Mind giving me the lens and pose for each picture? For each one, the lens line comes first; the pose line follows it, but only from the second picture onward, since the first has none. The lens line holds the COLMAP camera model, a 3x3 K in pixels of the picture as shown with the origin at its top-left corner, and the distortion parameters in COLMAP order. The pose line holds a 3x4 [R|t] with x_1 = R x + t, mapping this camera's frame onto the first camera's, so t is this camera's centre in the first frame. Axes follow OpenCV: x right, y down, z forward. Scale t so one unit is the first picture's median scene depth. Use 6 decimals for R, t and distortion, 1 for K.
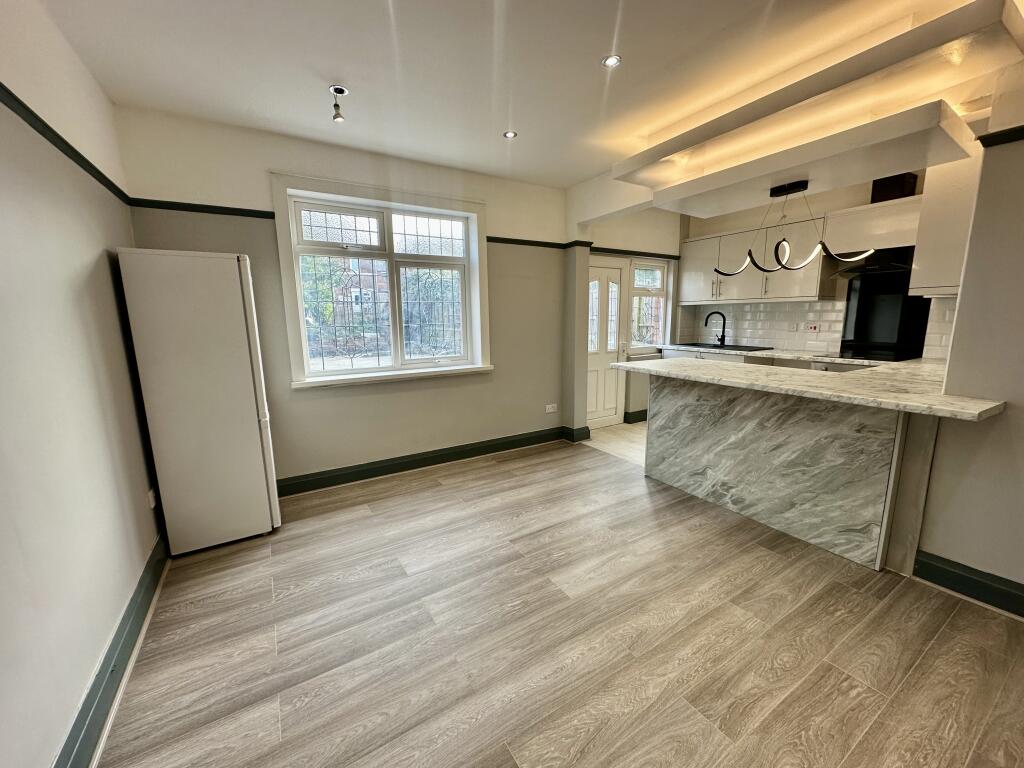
lens RADIAL K [[406.5, 0, 509.9], [0, 406.5, 386.4], [0, 0, 1]] dist [-0.000740, -0.000121]
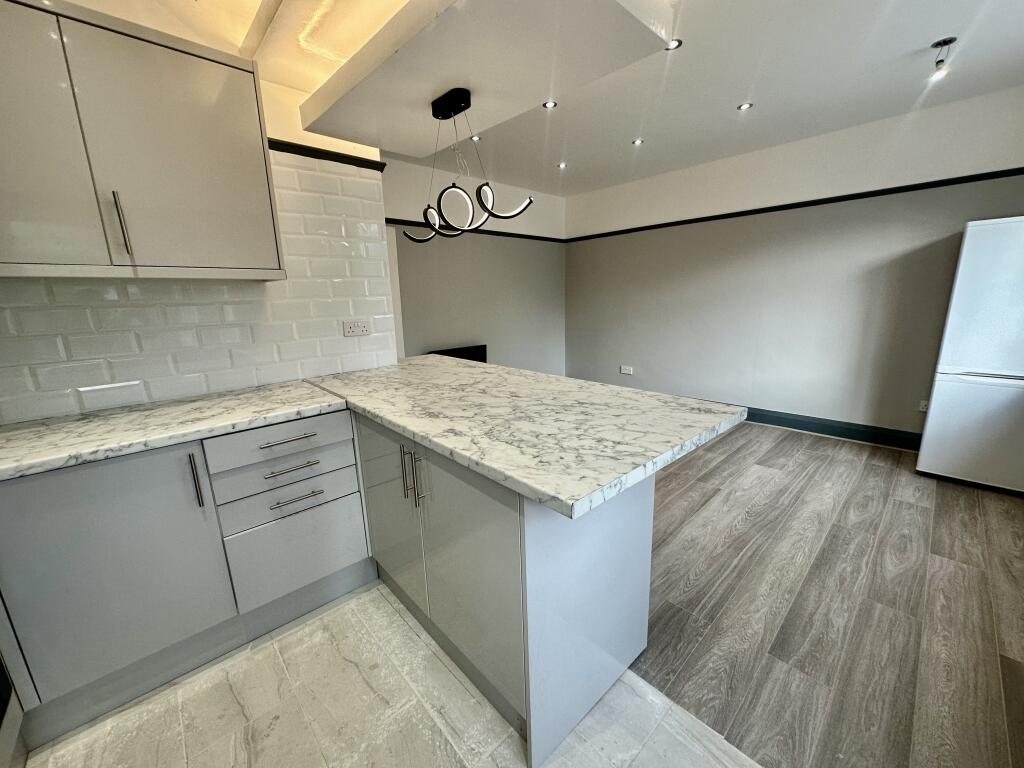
lens RADIAL K [[406.5, 0, 510.9], [0, 406.5, 383.7], [0, 0, 1]] dist [-0.000740, -0.000121]
pose [[-0.977951, 0.085338, -0.190605, 0.584446], [0.006439, 0.924586, 0.380918, -0.249418], [0.208737, 0.371292, -0.904749, 1.374576]]
